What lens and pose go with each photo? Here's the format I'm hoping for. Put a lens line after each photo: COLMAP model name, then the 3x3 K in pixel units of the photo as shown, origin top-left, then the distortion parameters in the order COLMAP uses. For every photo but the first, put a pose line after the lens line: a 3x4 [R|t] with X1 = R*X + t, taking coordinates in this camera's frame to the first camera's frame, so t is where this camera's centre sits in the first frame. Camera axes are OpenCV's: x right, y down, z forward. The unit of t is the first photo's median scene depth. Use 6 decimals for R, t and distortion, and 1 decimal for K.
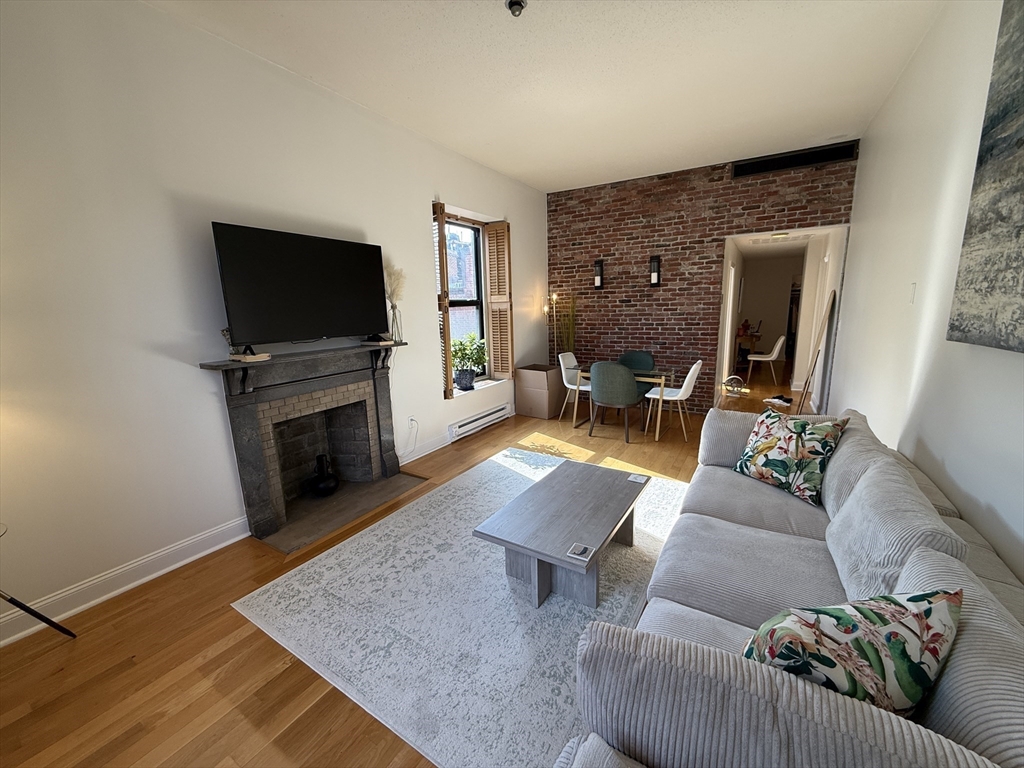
lens RADIAL K [[408.4, 0, 511.2], [0, 408.4, 382.4], [0, 0, 1]] dist [0.001621, 0.000481]
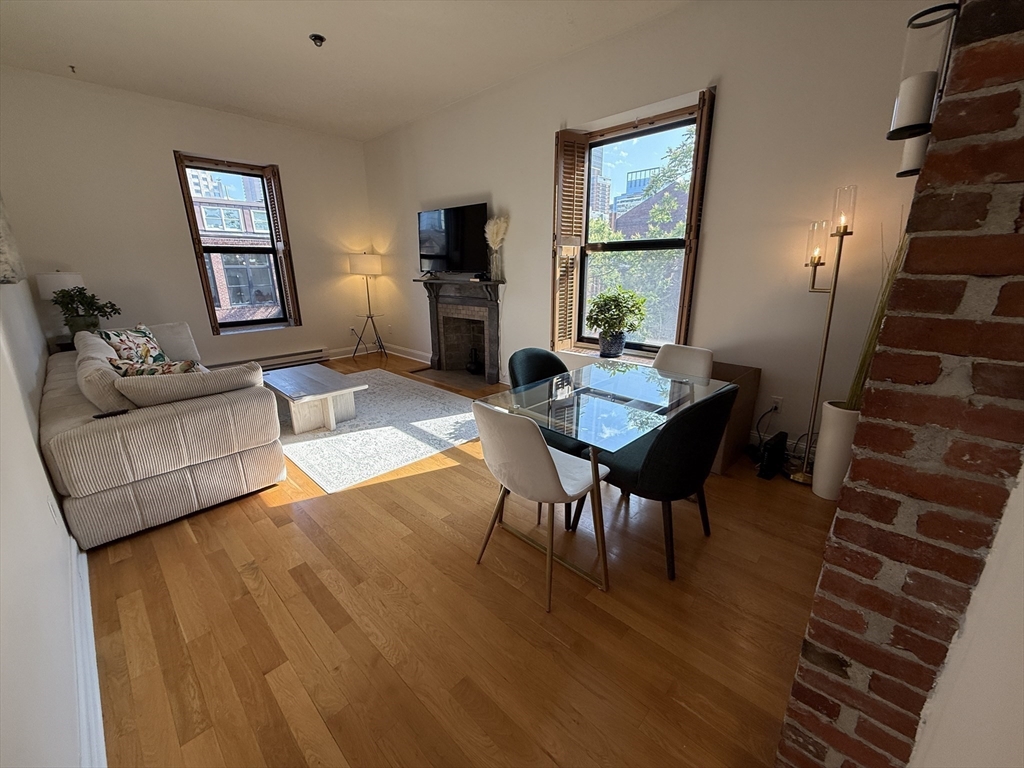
lens RADIAL K [[408.4, 0, 510.6], [0, 408.4, 385.0], [0, 0, 1]] dist [0.001621, 0.000481]
pose [[-0.209106, 0.299318, -0.930958, 0.685107], [-0.171903, 0.925928, 0.336313, -0.166216], [0.962665, 0.230360, -0.142164, 0.928123]]
